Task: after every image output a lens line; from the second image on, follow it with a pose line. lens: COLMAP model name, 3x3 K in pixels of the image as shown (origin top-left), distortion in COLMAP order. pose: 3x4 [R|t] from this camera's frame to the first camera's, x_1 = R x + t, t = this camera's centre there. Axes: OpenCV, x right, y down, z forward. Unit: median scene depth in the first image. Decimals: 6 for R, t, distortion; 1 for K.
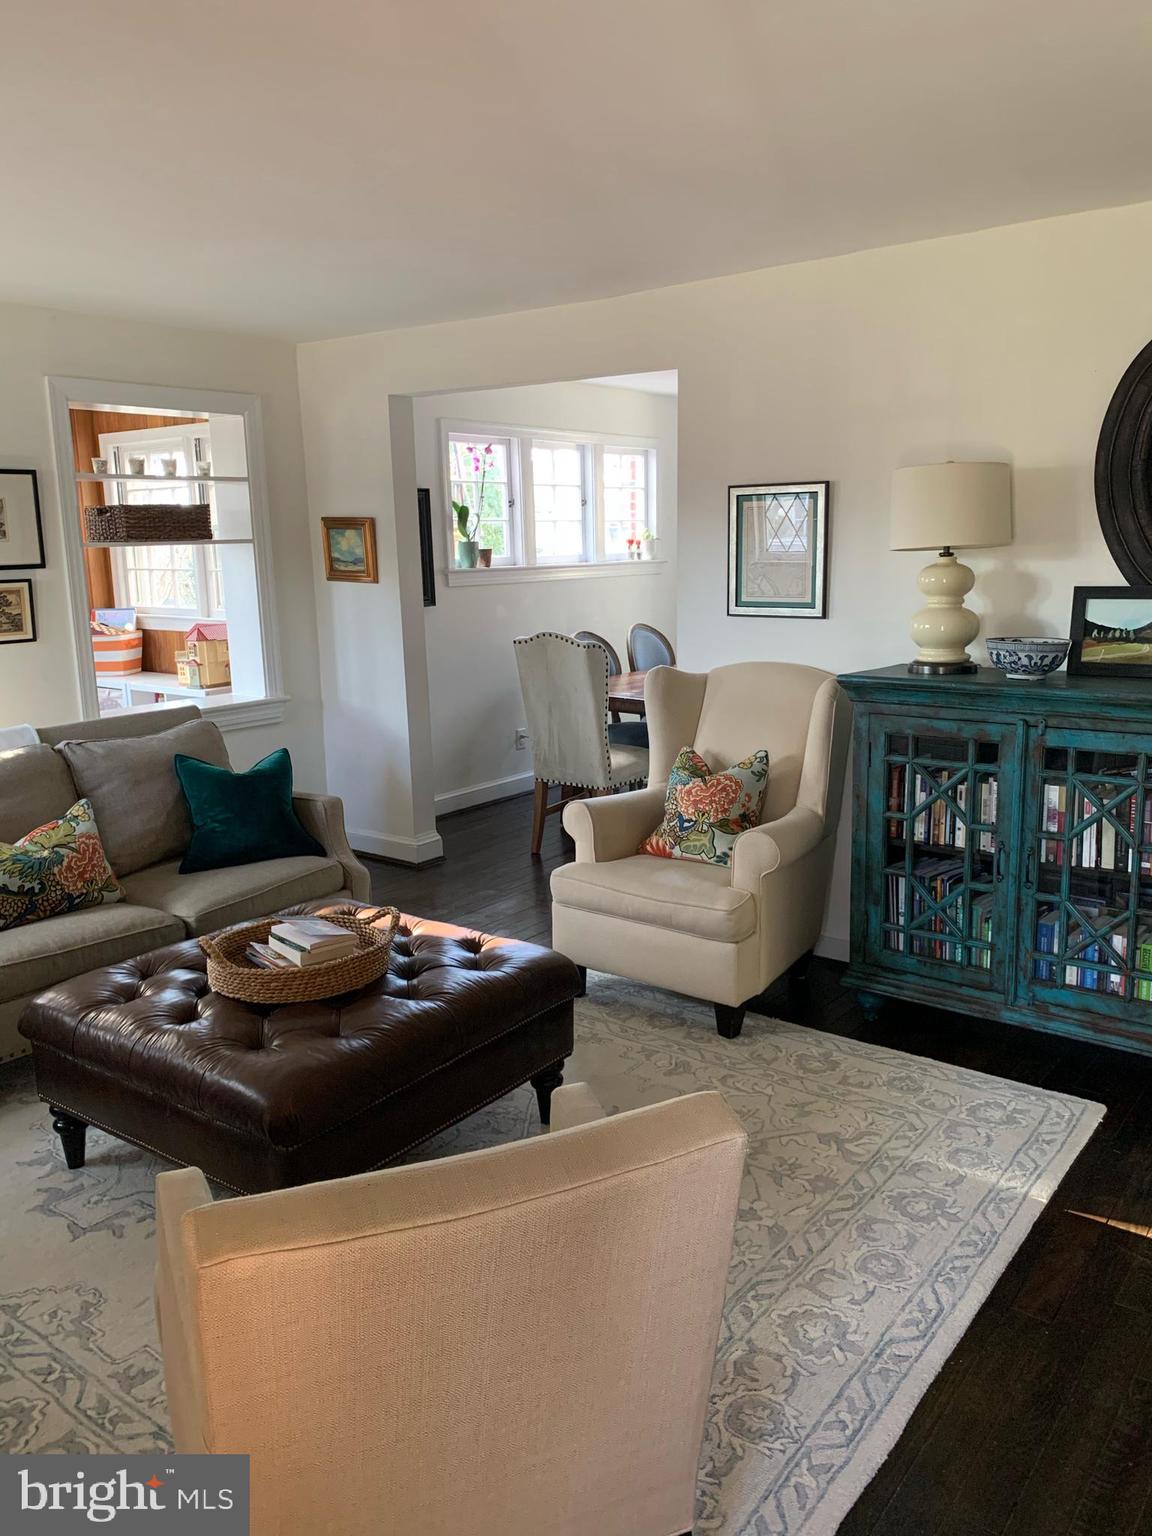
lens RADIAL K [[1174.4, 0, 583.6], [0, 1174.4, 771.2], [0, 0, 1]] dist [0.023363, -0.012123]
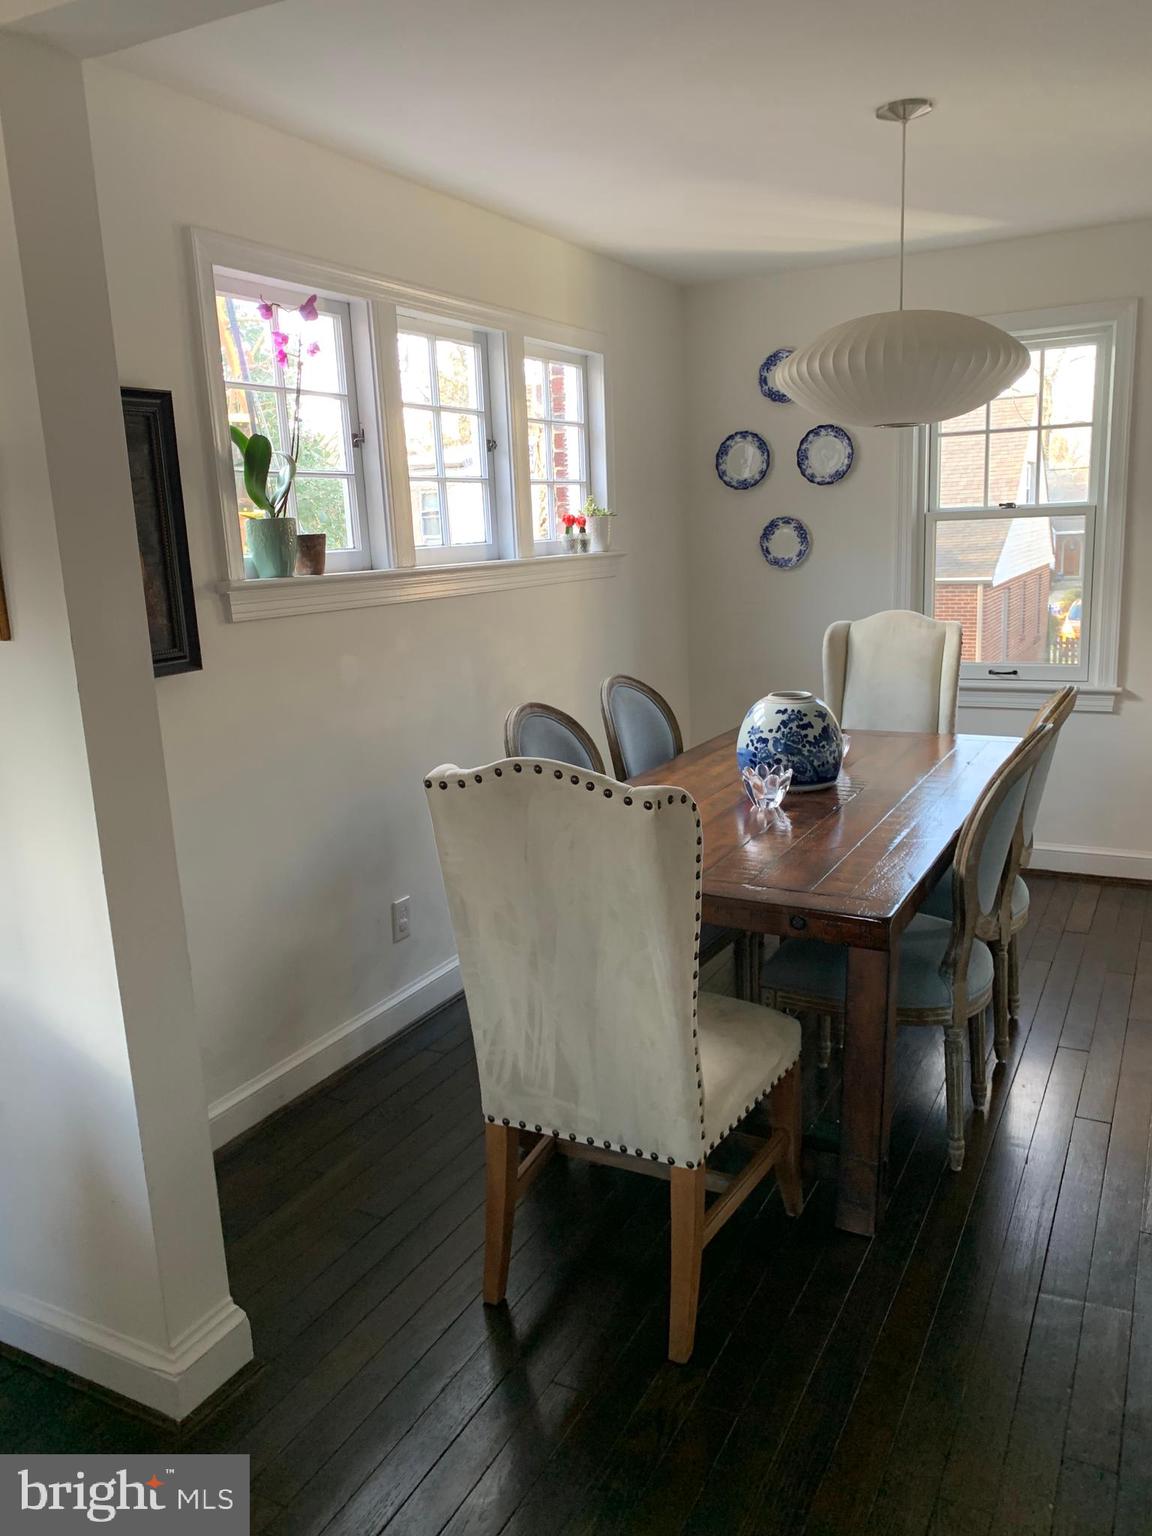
lens RADIAL K [[1174.4, 0, 580.9], [0, 1174.4, 766.3], [0, 0, 1]] dist [0.023363, -0.012123]
pose [[0.984899, -0.050344, 0.165646, -0.060144], [0.050158, 0.998727, 0.005306, -0.096092], [-0.165702, 0.003082, 0.986171, 0.529774]]
